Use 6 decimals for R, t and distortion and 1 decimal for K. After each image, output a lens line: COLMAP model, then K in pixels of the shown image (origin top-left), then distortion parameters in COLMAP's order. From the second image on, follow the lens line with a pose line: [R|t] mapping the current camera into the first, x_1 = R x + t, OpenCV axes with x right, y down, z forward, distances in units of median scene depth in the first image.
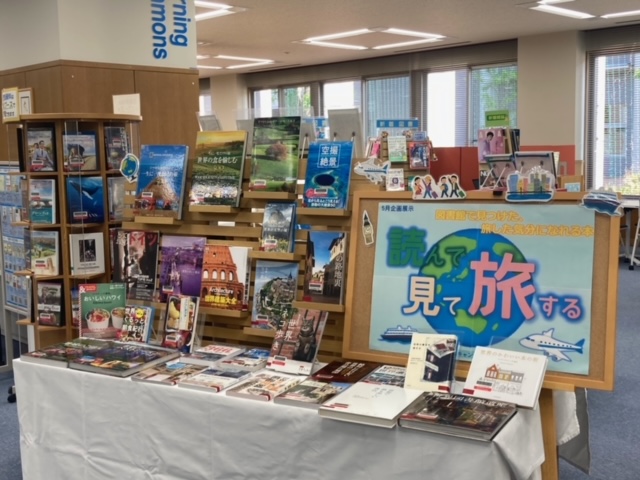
lens RADIAL K [[770.3, 0, 320.0], [0, 770.3, 240.0], [0, 0, 1]] dist [0.187628, -0.592684]
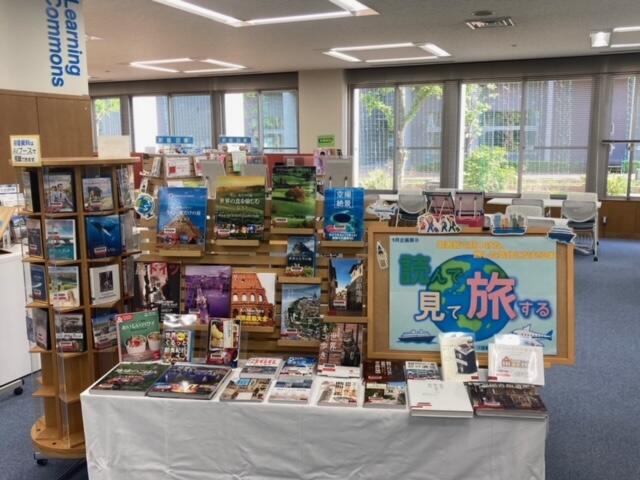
lens RADIAL K [[597.6, 0, 320.0], [0, 597.6, 240.0], [0, 0, 1]] dist [0.090973, -0.167381]
pose [[0.930056, -0.050551, 0.363925, -0.383702], [0.034491, 0.998128, 0.050499, -0.092718], [-0.365796, -0.034415, 0.930058, 0.107301]]
